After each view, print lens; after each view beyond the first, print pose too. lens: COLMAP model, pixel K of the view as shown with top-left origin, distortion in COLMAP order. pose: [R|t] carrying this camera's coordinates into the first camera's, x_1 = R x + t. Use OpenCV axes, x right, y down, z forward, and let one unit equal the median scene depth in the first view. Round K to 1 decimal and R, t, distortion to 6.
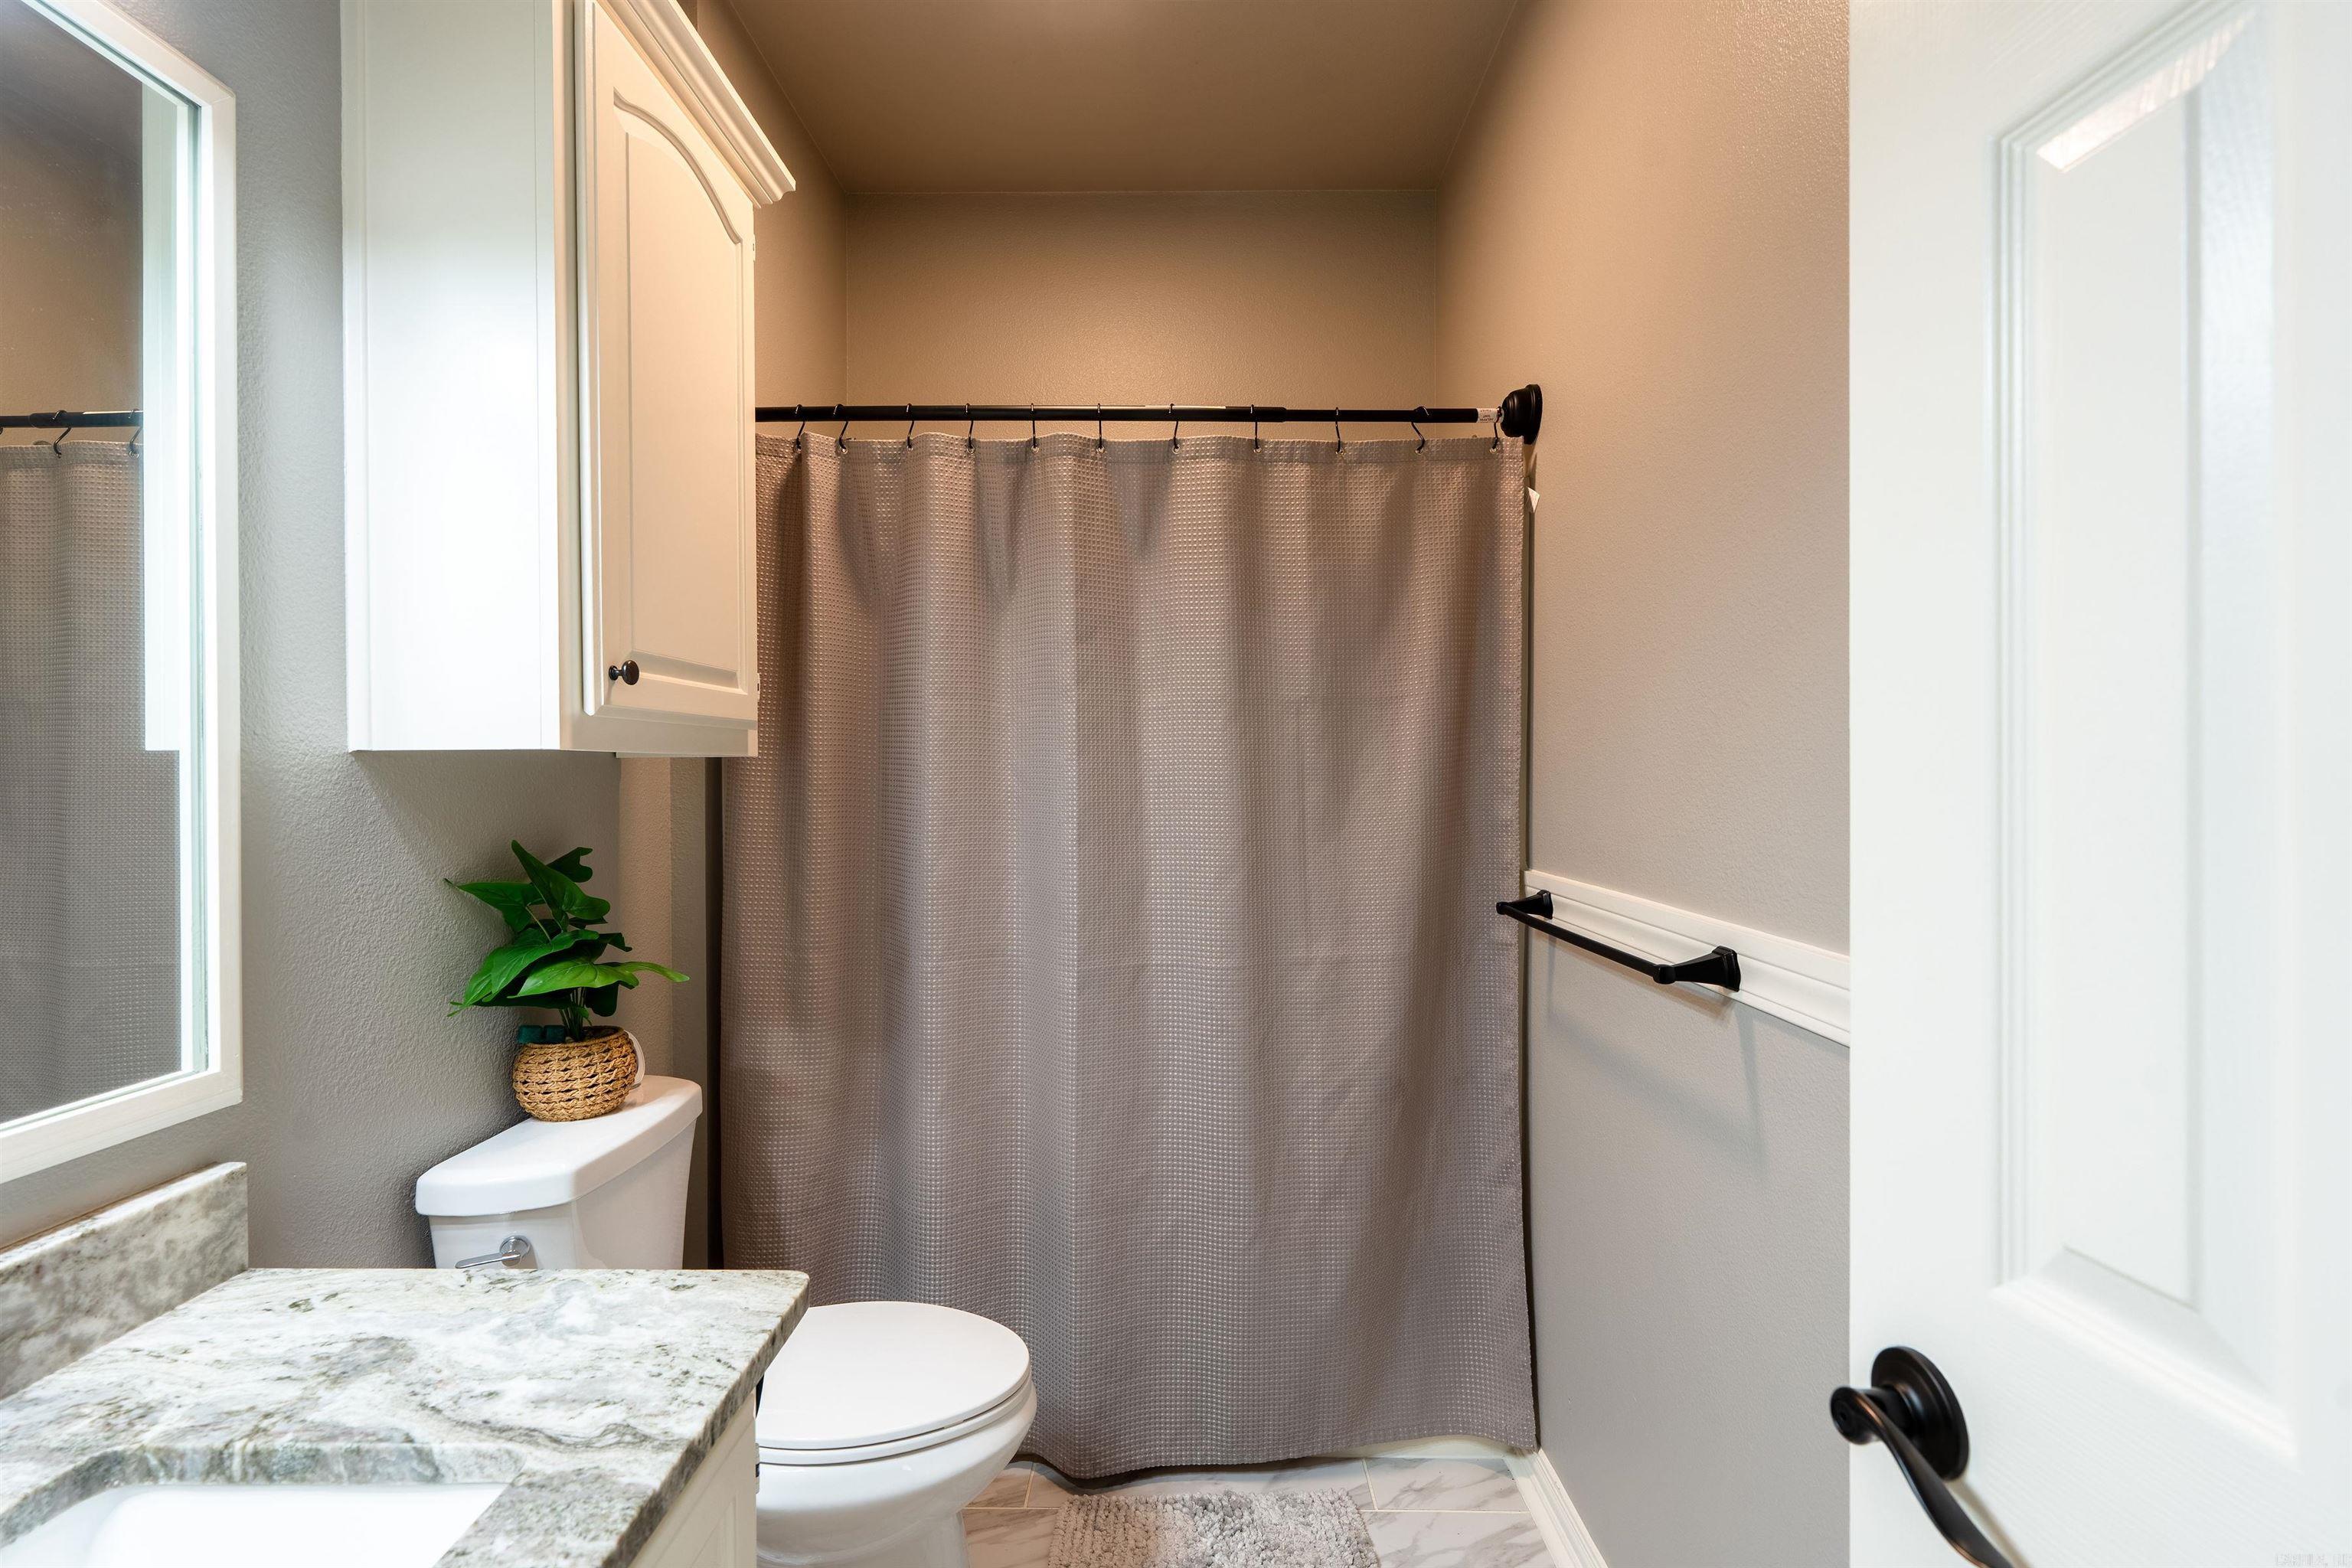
lens RADIAL K [[1071.6, 0, 1177.9], [0, 1071.6, 783.1], [0, 0, 1]] dist [-0.008032, 0.001913]
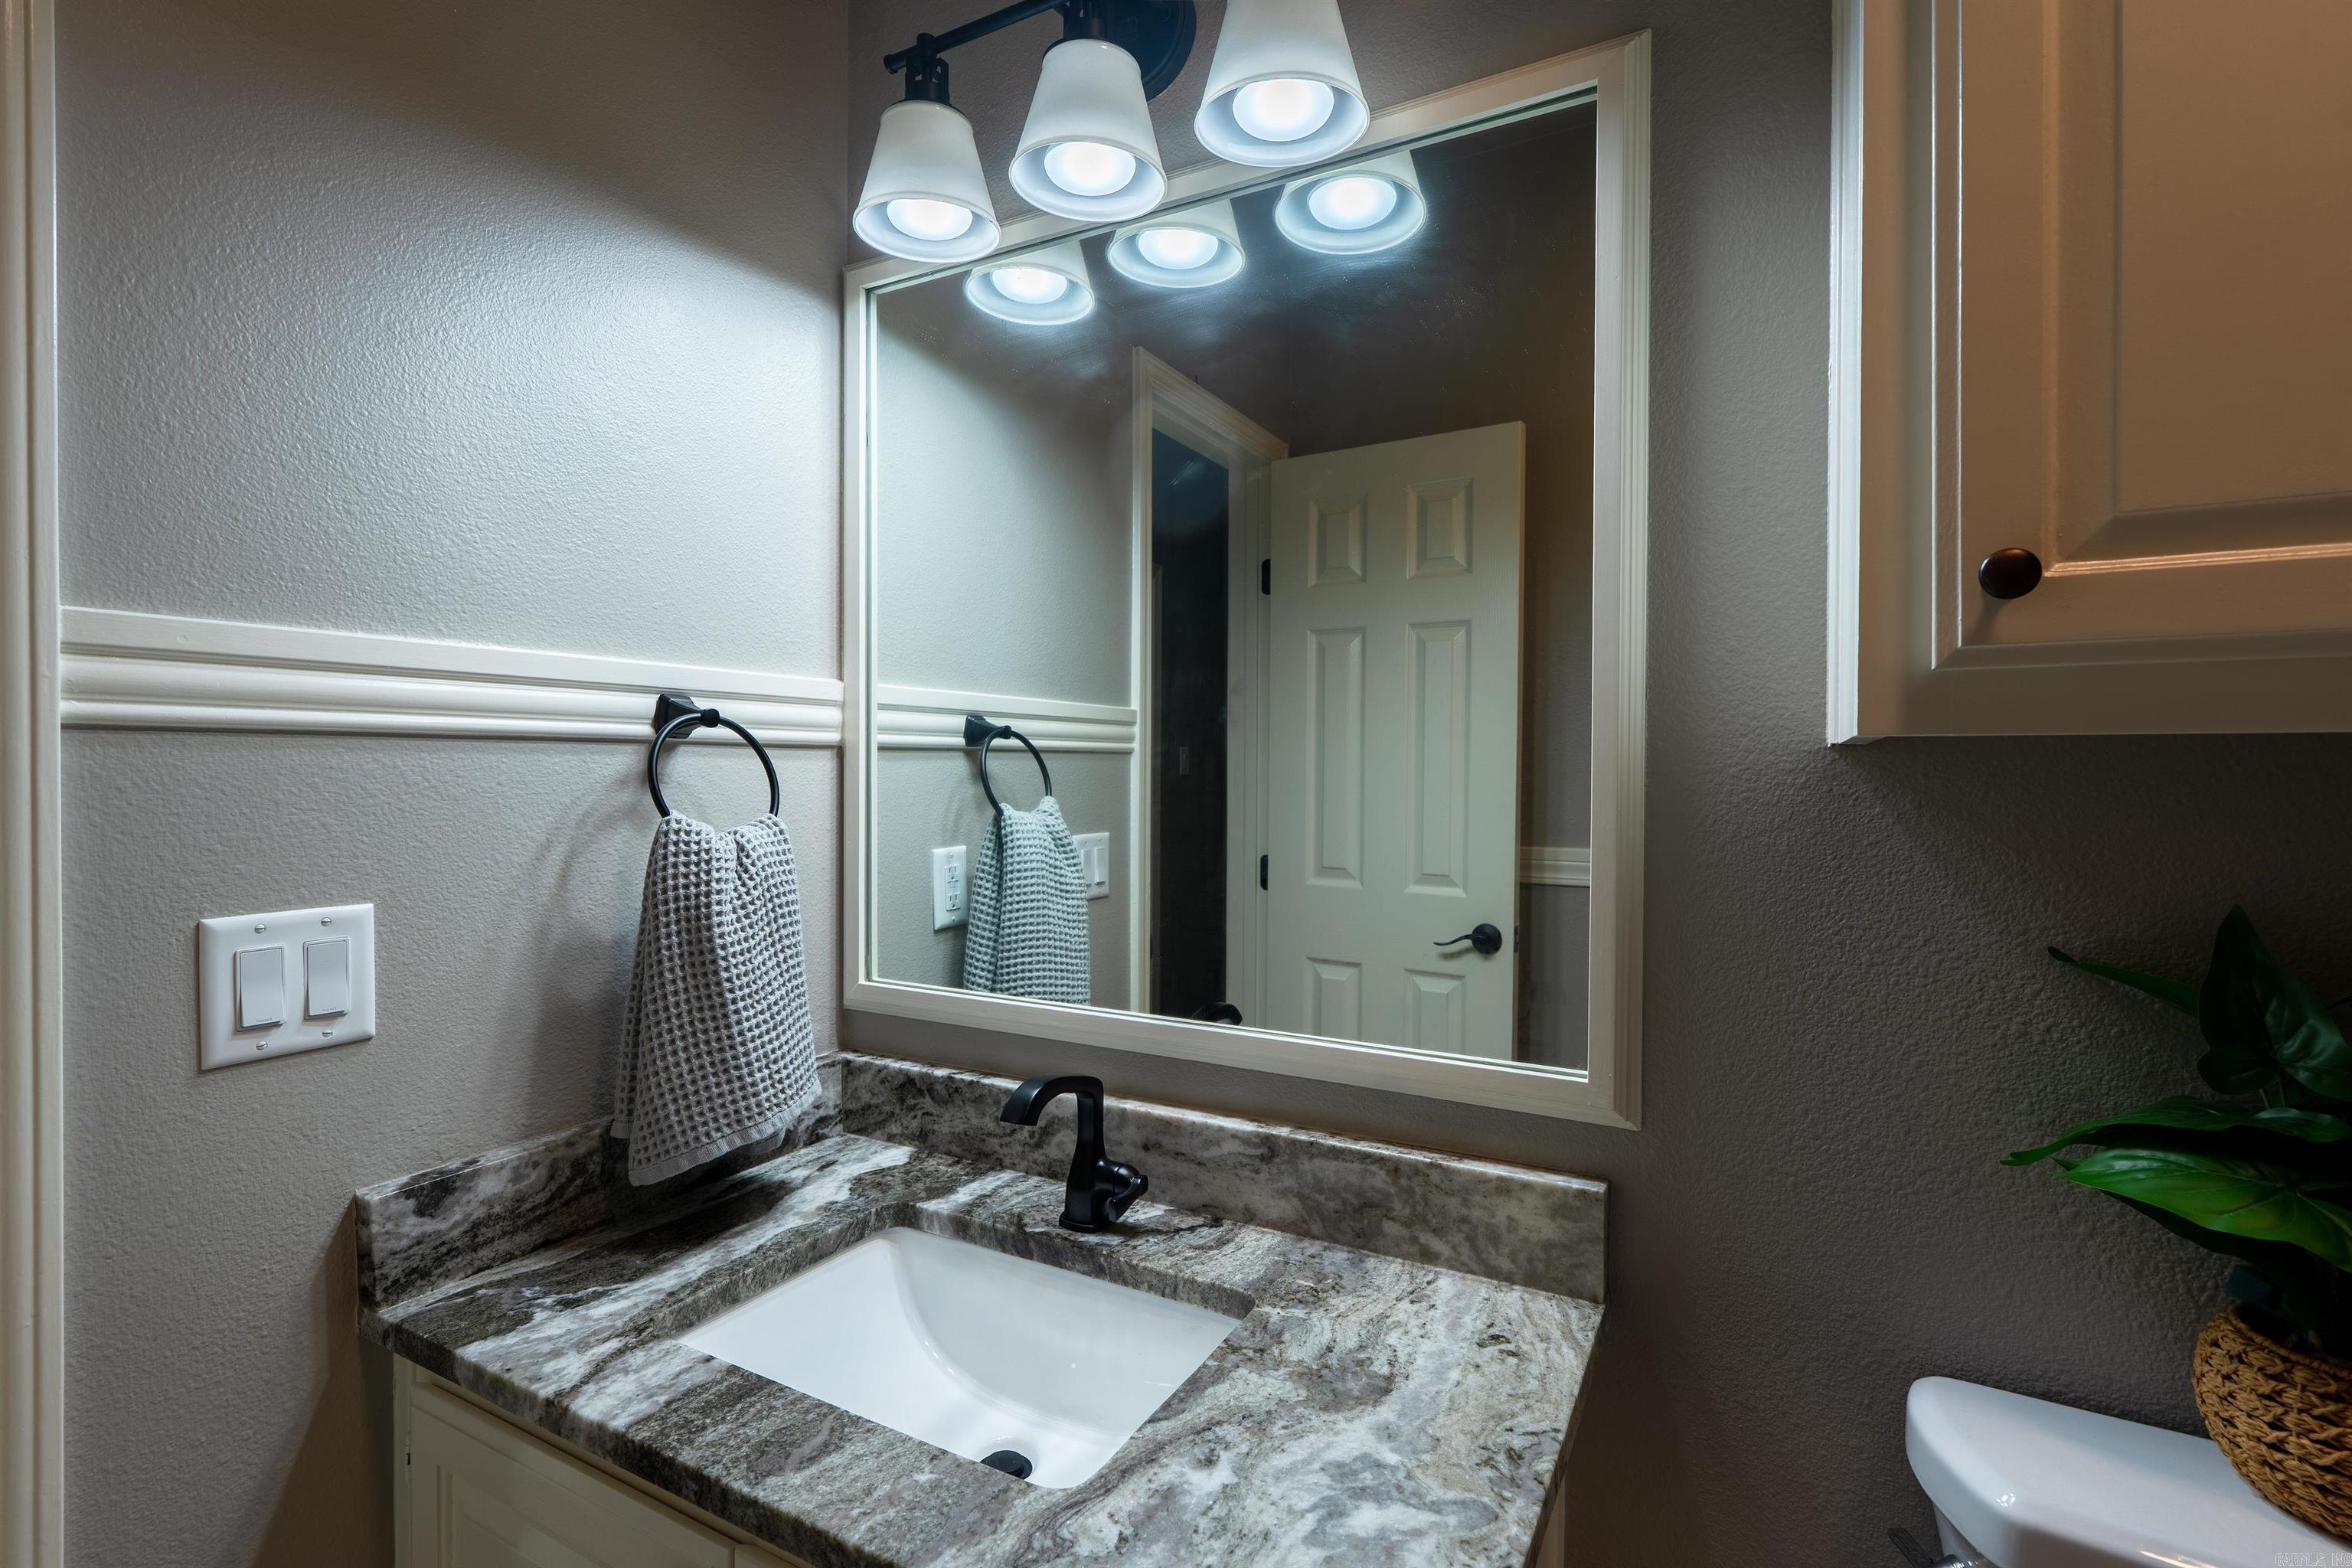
lens RADIAL K [[1071.6, 0, 1177.9], [0, 1071.6, 783.1], [0, 0, 1]] dist [-0.008032, 0.001913]
pose [[-0.473780, 0.010770, -0.880577, 0.094777], [-0.010040, 0.999794, 0.017630, -0.011293], [0.880586, 0.017194, -0.473575, 0.819954]]
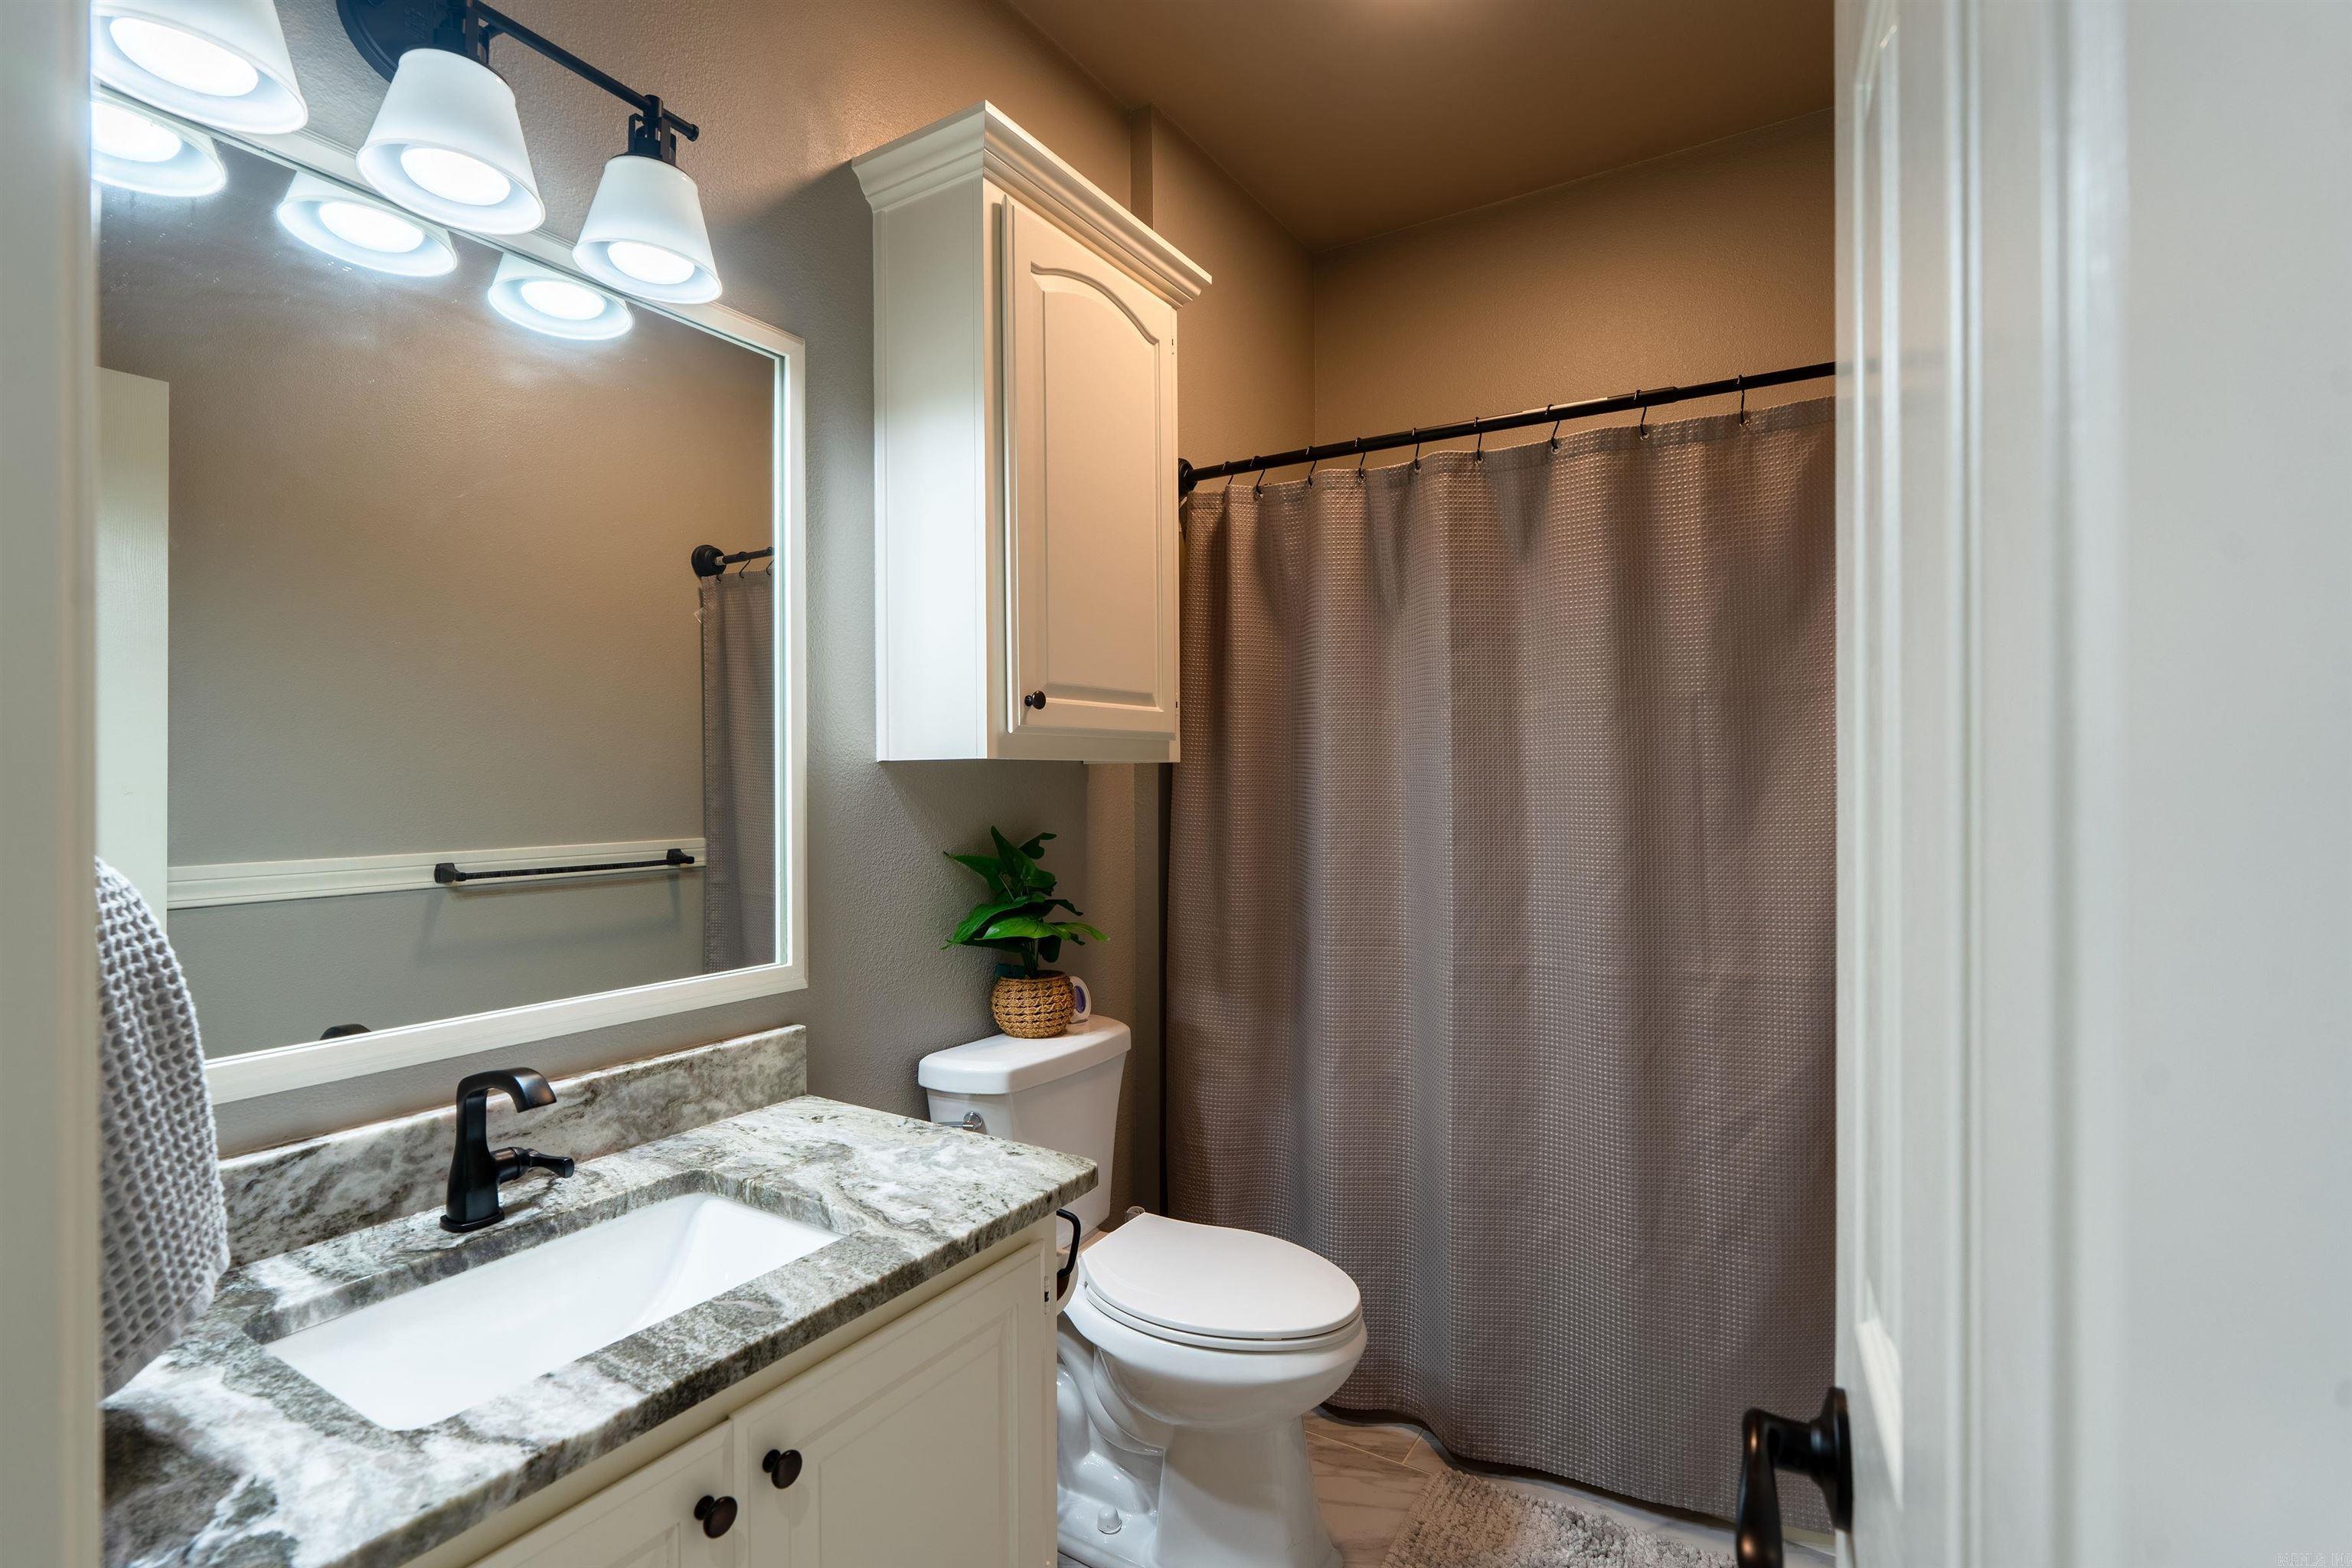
lens RADIAL K [[1071.6, 0, 1177.9], [0, 1071.6, 783.1], [0, 0, 1]] dist [-0.008032, 0.001913]
pose [[0.854117, 0.001112, -0.520079, 0.300537], [-0.002633, 0.999994, -0.002186, 0.001746], [0.520074, 0.003237, 0.854115, -0.041711]]
